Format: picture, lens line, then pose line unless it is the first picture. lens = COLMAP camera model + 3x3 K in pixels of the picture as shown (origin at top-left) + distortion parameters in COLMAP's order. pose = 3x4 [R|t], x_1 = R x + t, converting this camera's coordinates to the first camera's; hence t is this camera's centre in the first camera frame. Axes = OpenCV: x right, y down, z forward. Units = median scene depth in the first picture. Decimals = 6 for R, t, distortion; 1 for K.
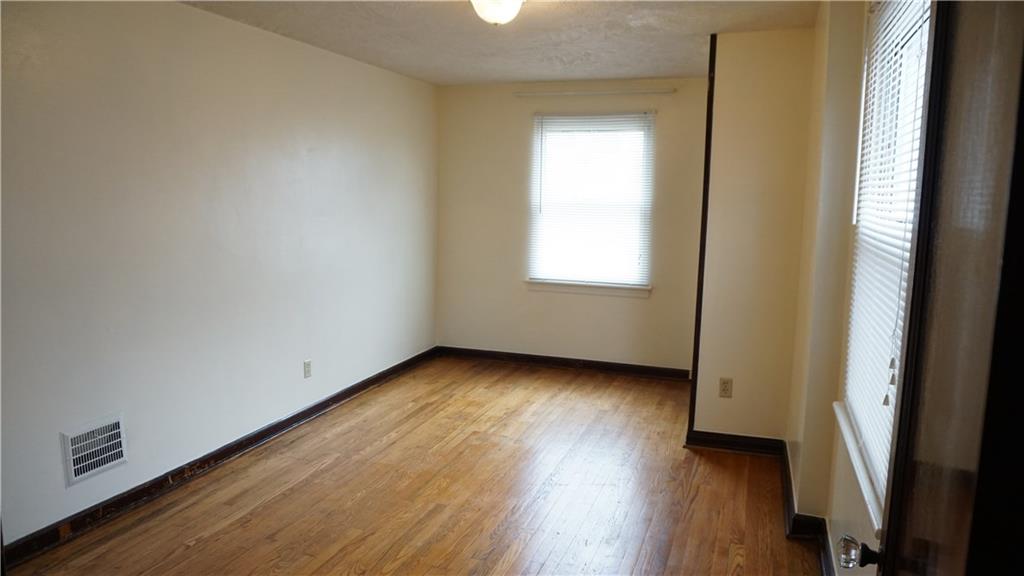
lens RADIAL K [[689.8, 0, 512.0], [0, 689.8, 288.0], [0, 0, 1]] dist [-0.067775, 0.037042]
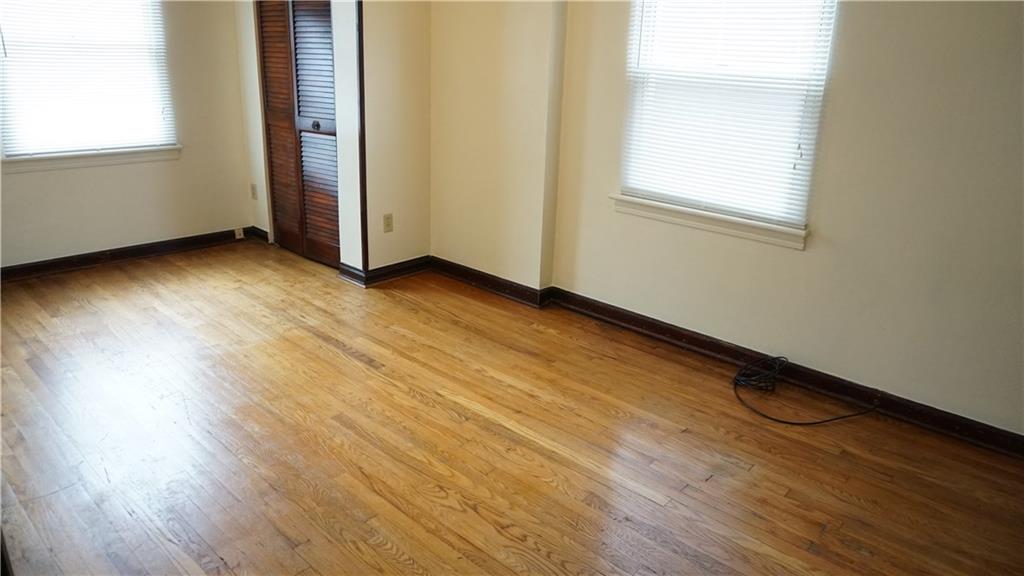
lens RADIAL K [[689.8, 0, 512.0], [0, 689.8, 288.0], [0, 0, 1]] dist [-0.067775, 0.037042]
pose [[0.378058, -0.297864, 0.876555, -0.518165], [0.090171, 0.954172, 0.285349, -0.042836], [-0.921380, -0.028839, 0.387591, 0.338360]]
